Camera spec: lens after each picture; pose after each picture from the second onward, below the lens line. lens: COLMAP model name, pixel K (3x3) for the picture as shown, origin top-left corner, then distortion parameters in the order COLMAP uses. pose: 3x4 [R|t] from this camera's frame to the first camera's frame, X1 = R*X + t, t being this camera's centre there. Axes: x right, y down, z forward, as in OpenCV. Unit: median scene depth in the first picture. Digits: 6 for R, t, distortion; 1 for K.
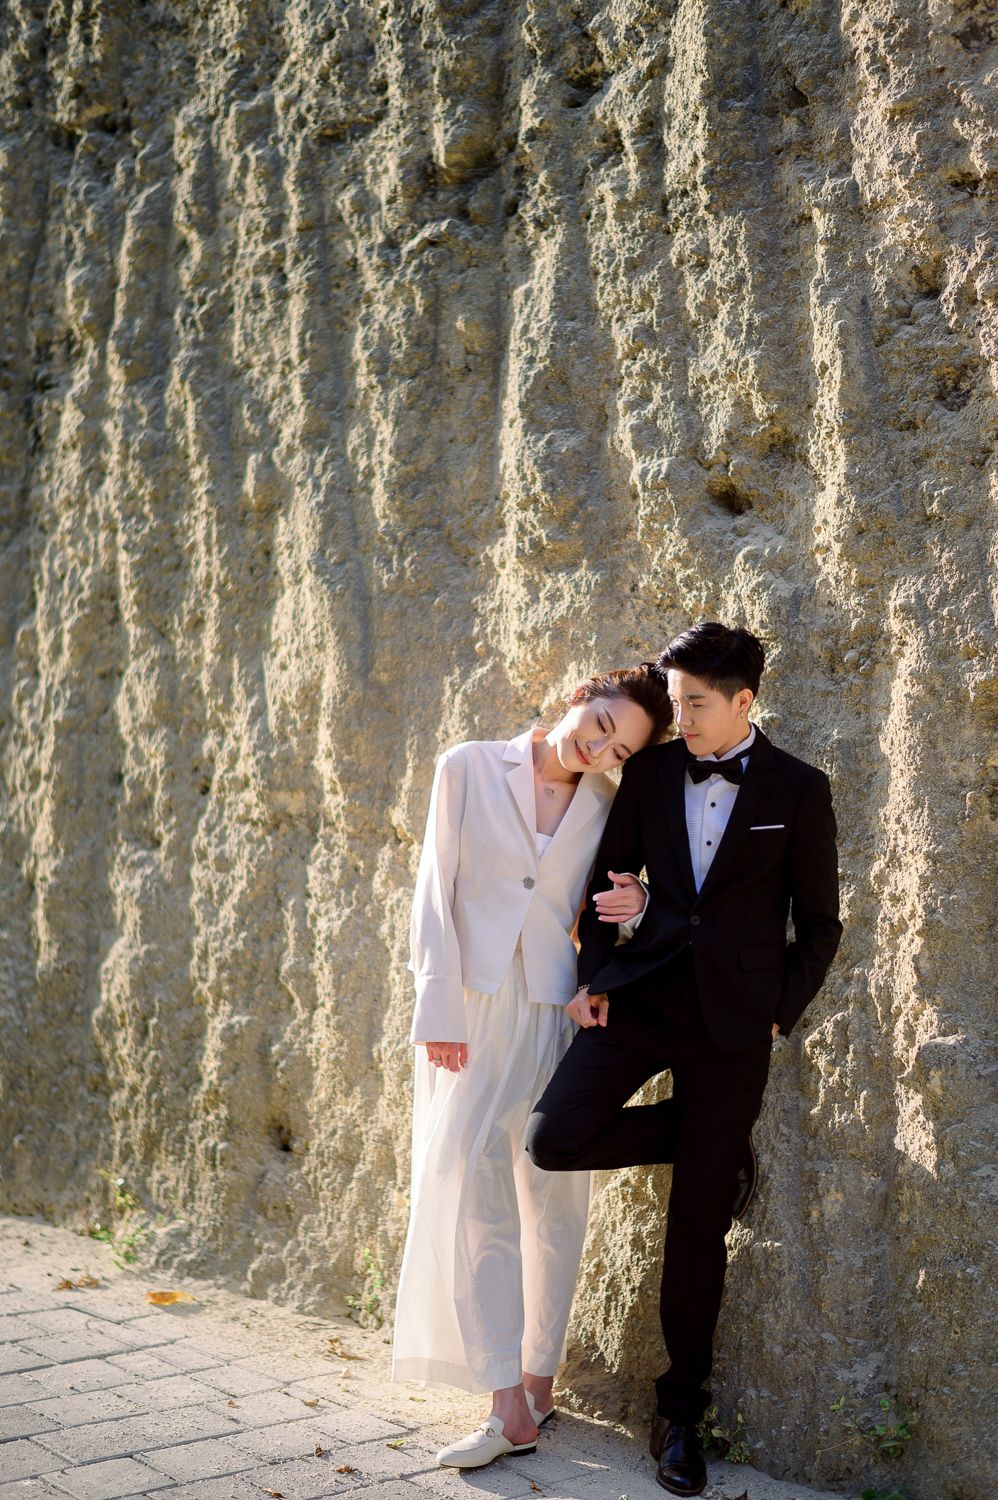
lens RADIAL K [[2465.7, 0, 504.1], [0, 2465.7, 752.3], [0, 0, 1]] dist [0.000024, 0.000000]
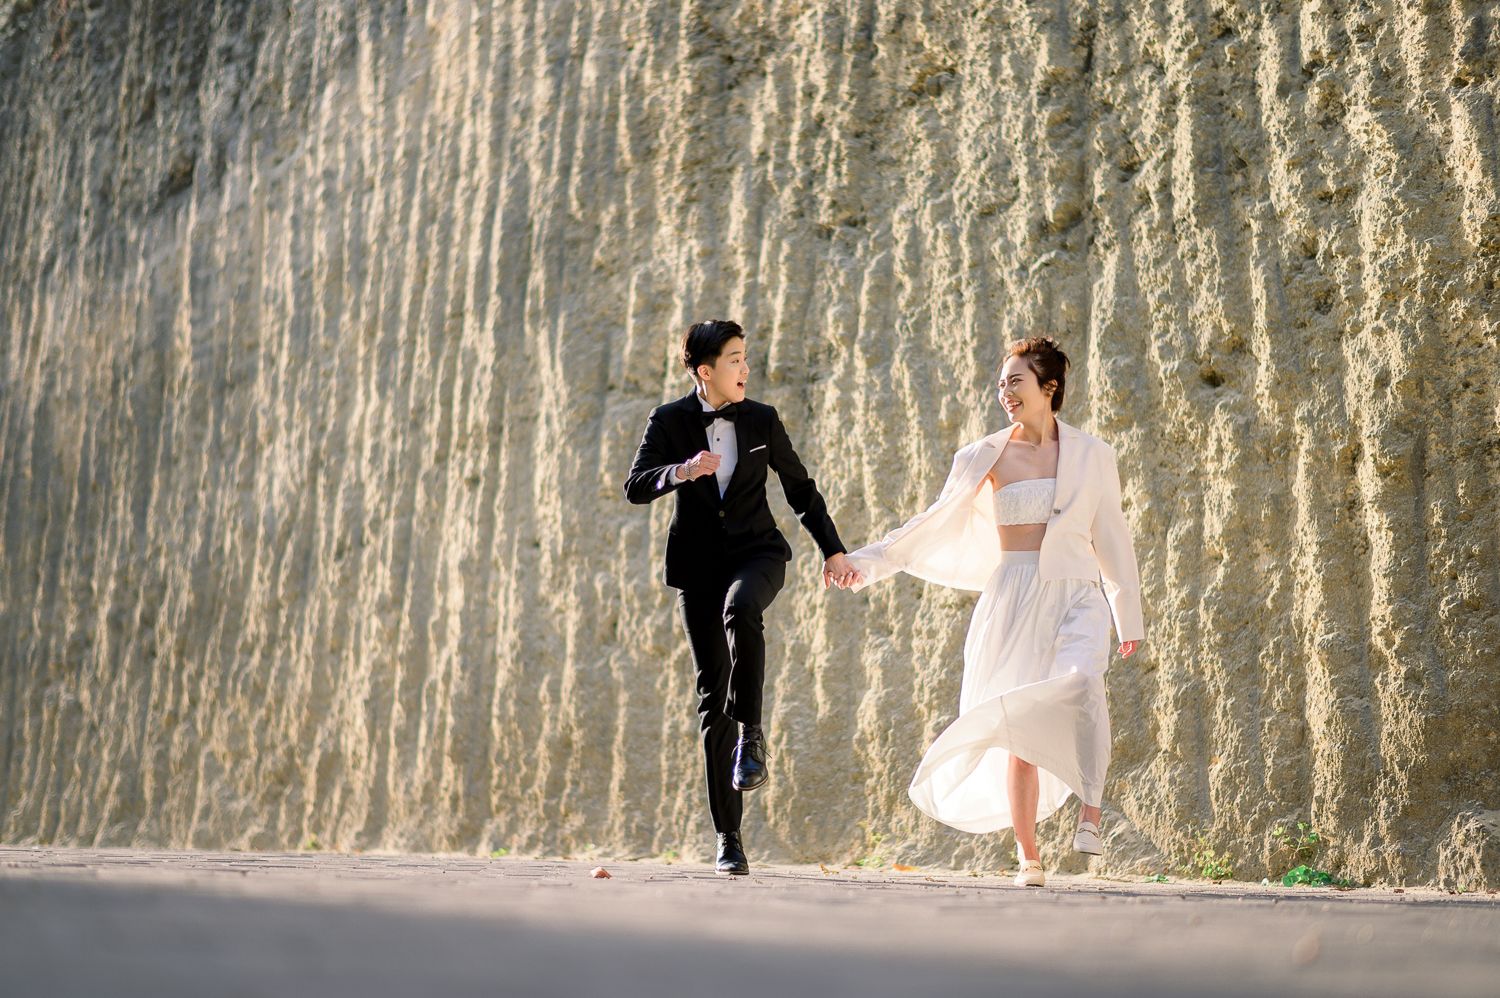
lens RADIAL K [[2465.7, 0, 752.5], [0, 2465.7, 495.7], [0, 0, 1]] dist [0.000024, 0.000000]
pose [[0.985832, -0.034415, -0.164170, 0.048695], [0.003869, 0.983131, -0.182861, 0.285507], [0.167694, 0.179635, 0.969335, -0.727888]]
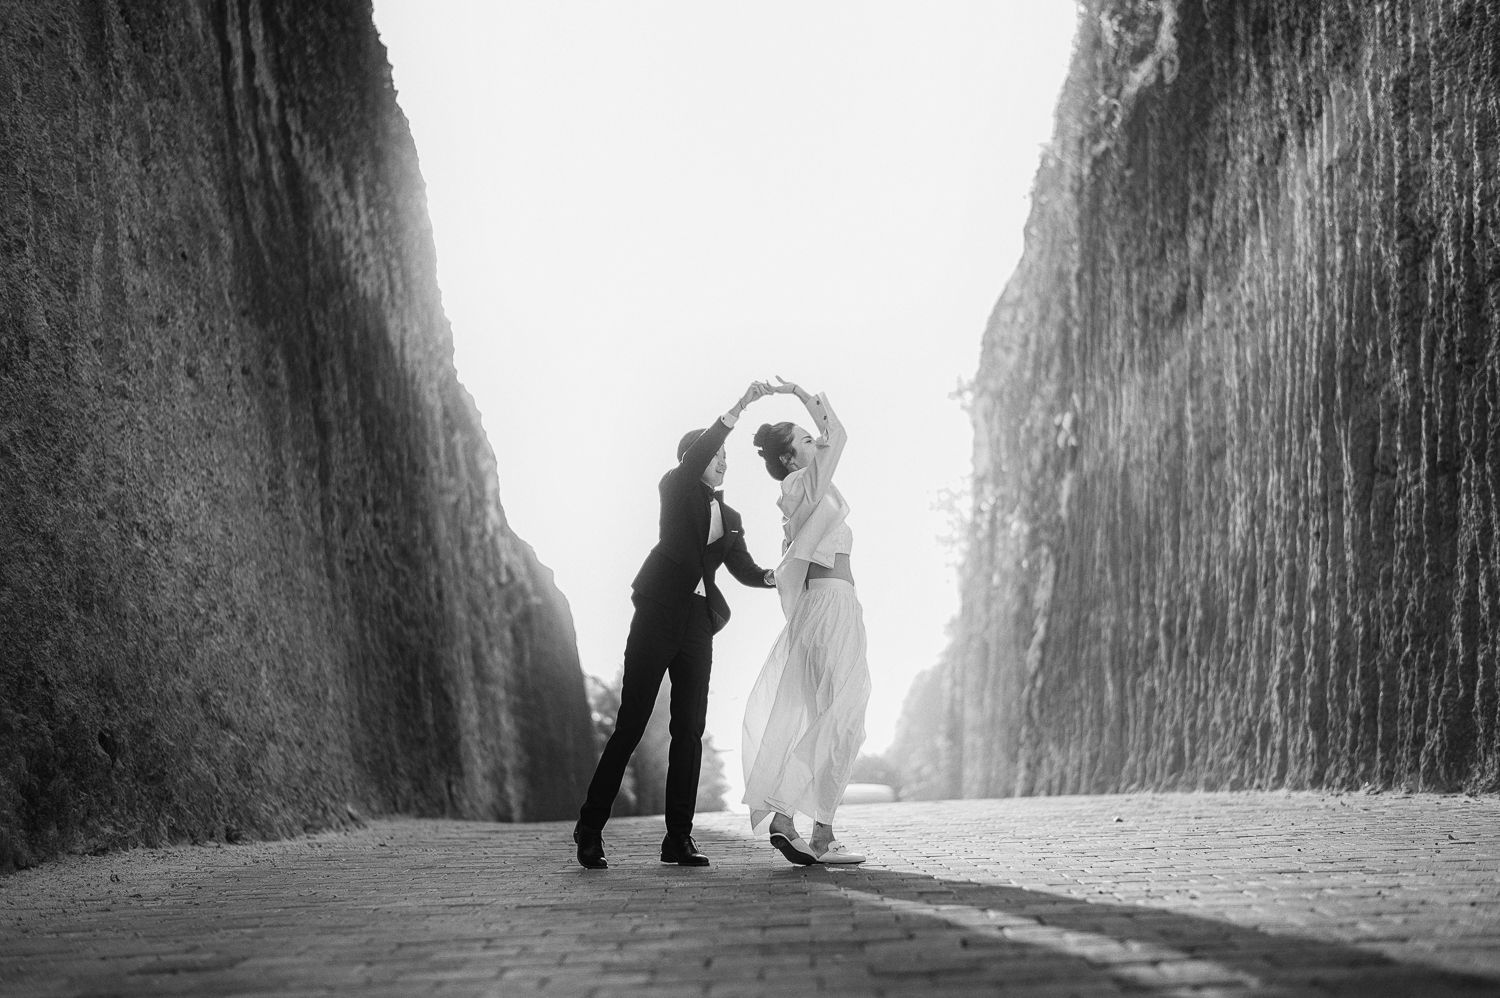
lens RADIAL K [[2465.7, 0, 750.4], [0, 2465.7, 508.6], [0, 0, 1]] dist [0.000024, 0.000000]
pose [[0.750202, -0.130503, -0.648202, 1.098258], [0.038187, 0.987244, -0.154566, 0.305759], [0.660105, 0.091203, 0.745616, -1.628303]]
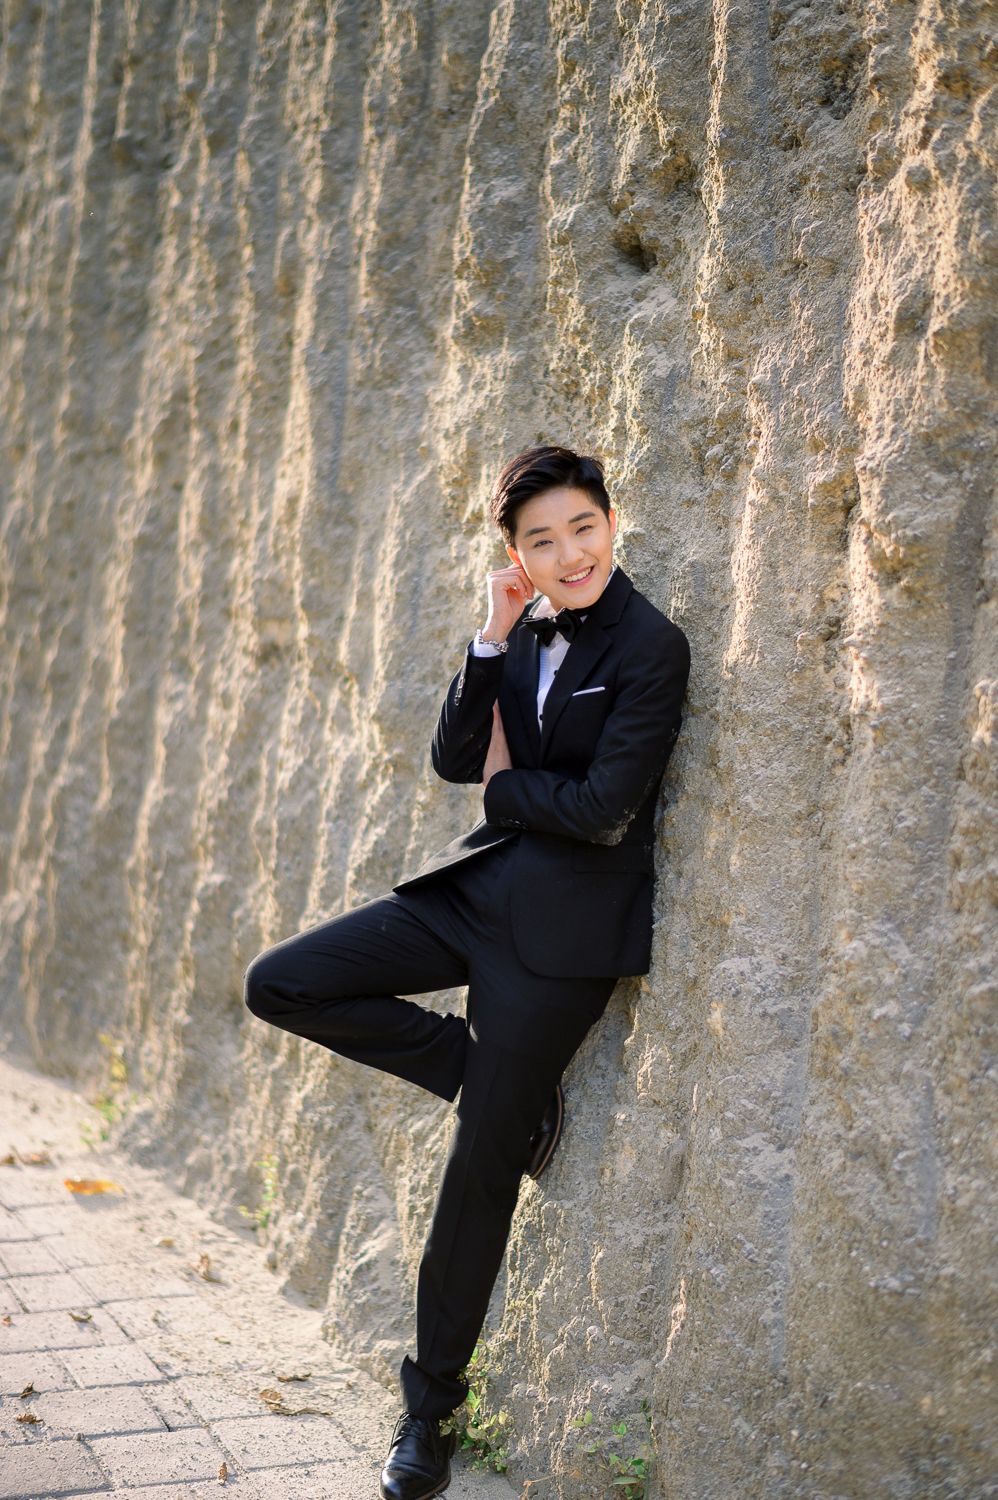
lens RADIAL K [[2465.7, 0, 507.1], [0, 2465.7, 754.9], [0, 0, 1]] dist [0.000024, 0.000000]
pose [[0.950528, 0.048099, -0.306893, 0.275852], [-0.030346, 0.997592, 0.062363, 0.007430], [0.309154, -0.049965, 0.949699, 0.219184]]
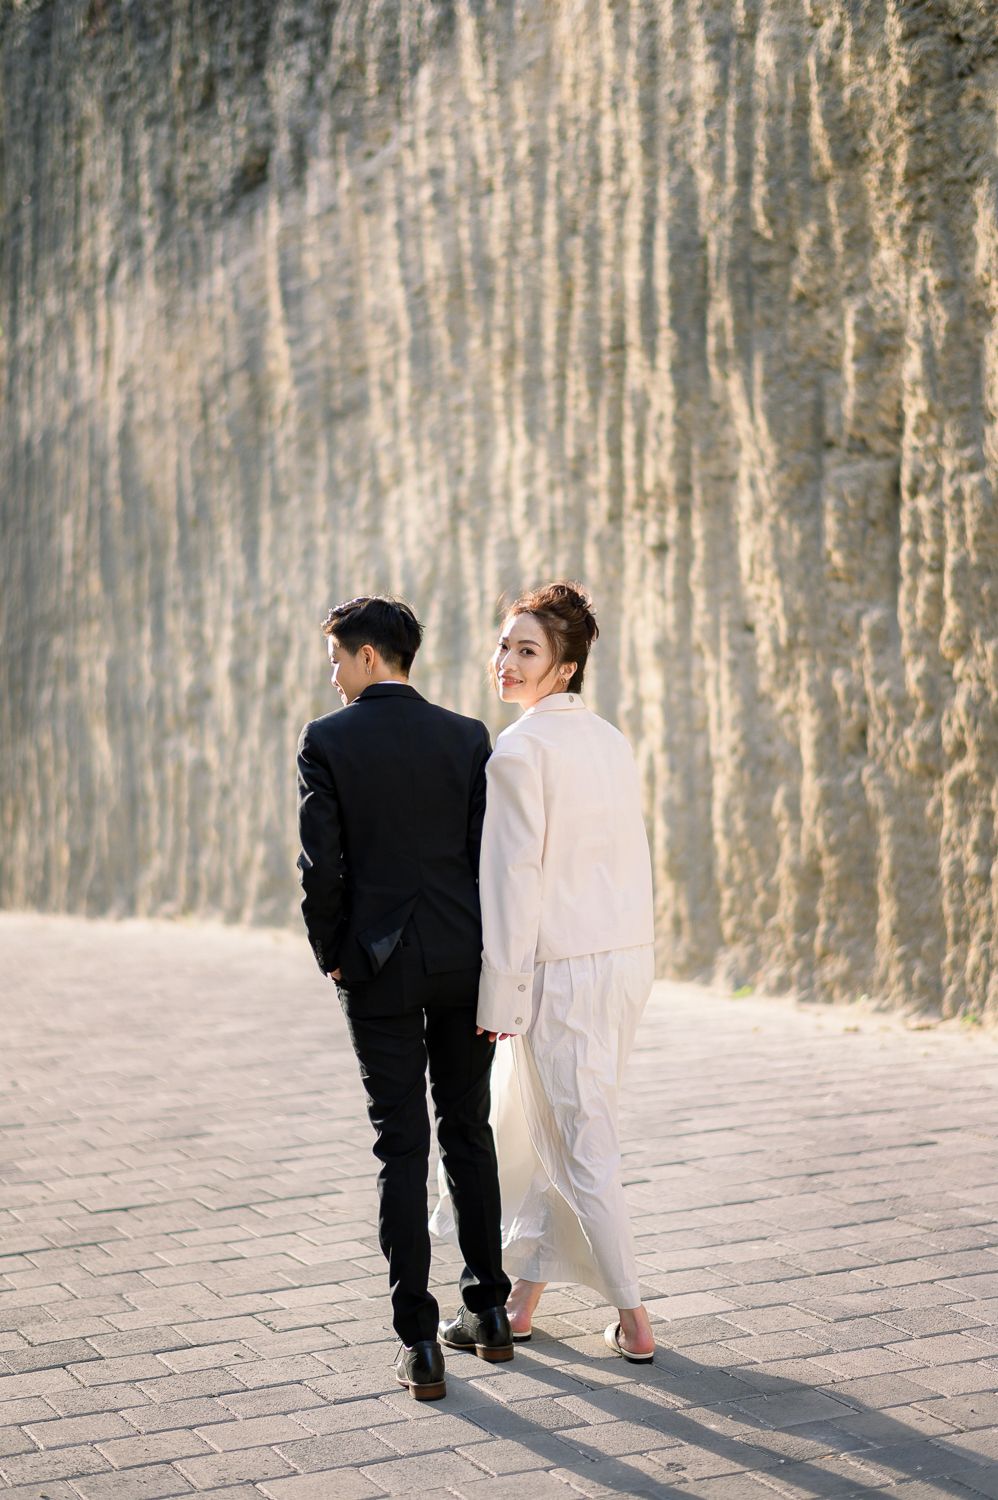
lens RADIAL K [[2465.7, 0, 495.1], [0, 2465.7, 755.2], [0, 0, 1]] dist [0.000024, 0.000000]
pose [[0.958024, -0.067009, -0.278746, -0.183465], [0.063063, 0.997742, -0.023111, 0.036277], [0.279665, 0.004562, 0.960087, -0.493866]]
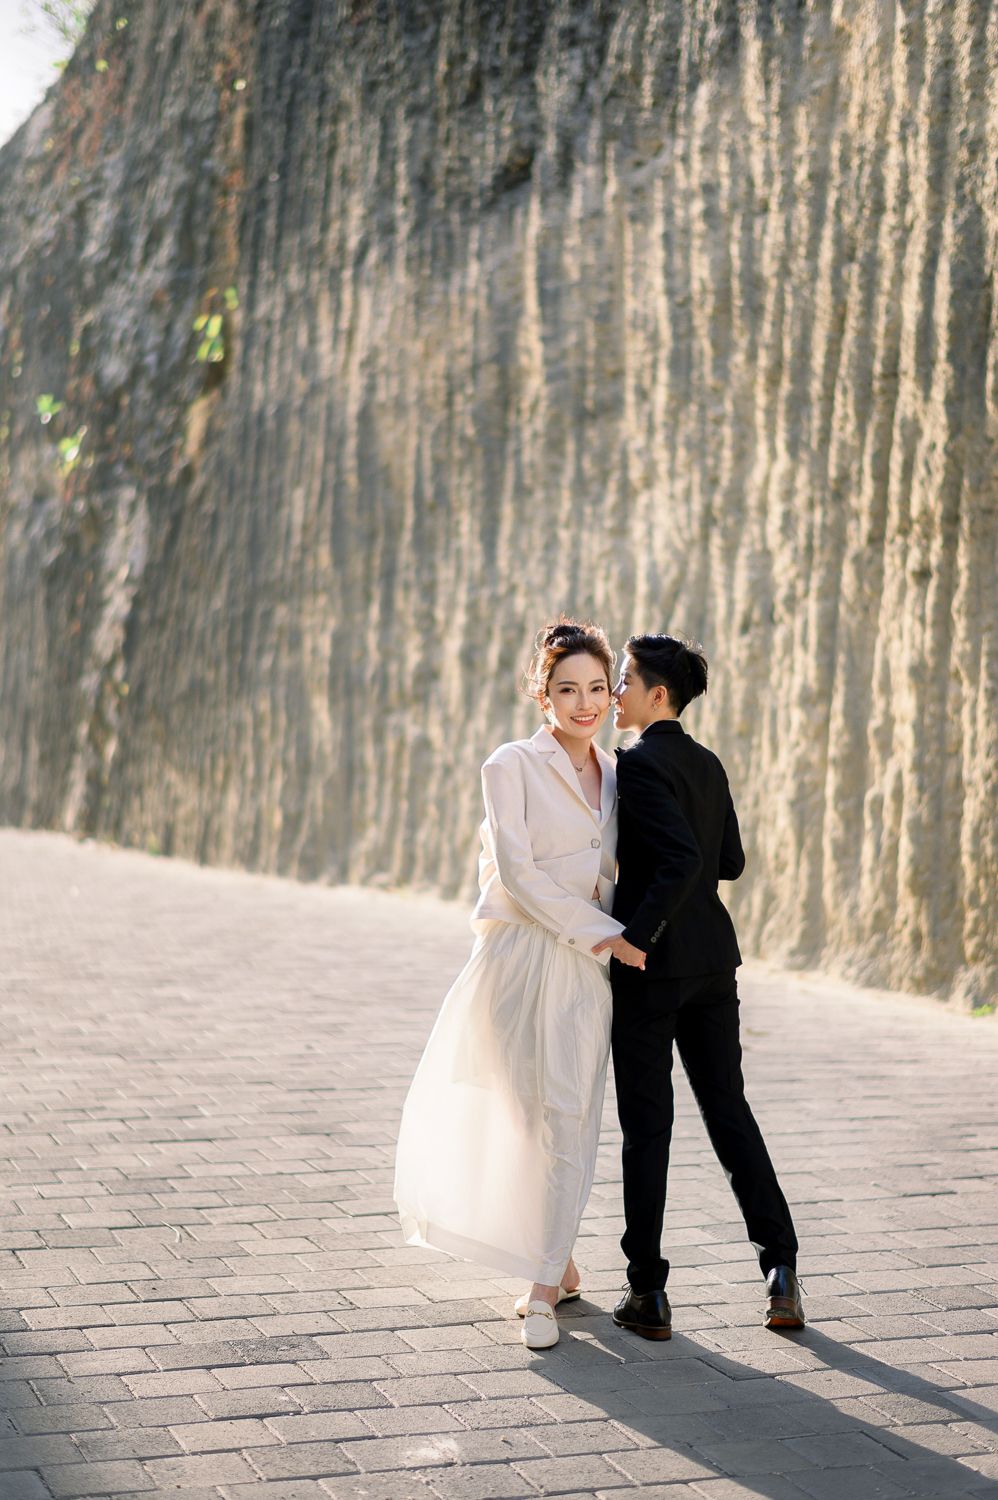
lens RADIAL K [[2465.7, 0, 487.8], [0, 2465.7, 752.0], [0, 0, 1]] dist [0.000024, 0.000000]
pose [[0.944230, 0.005127, -0.329247, -0.271933], [-0.010613, 0.999833, -0.014867, 0.012448], [0.329116, 0.017532, 0.944127, -0.613753]]
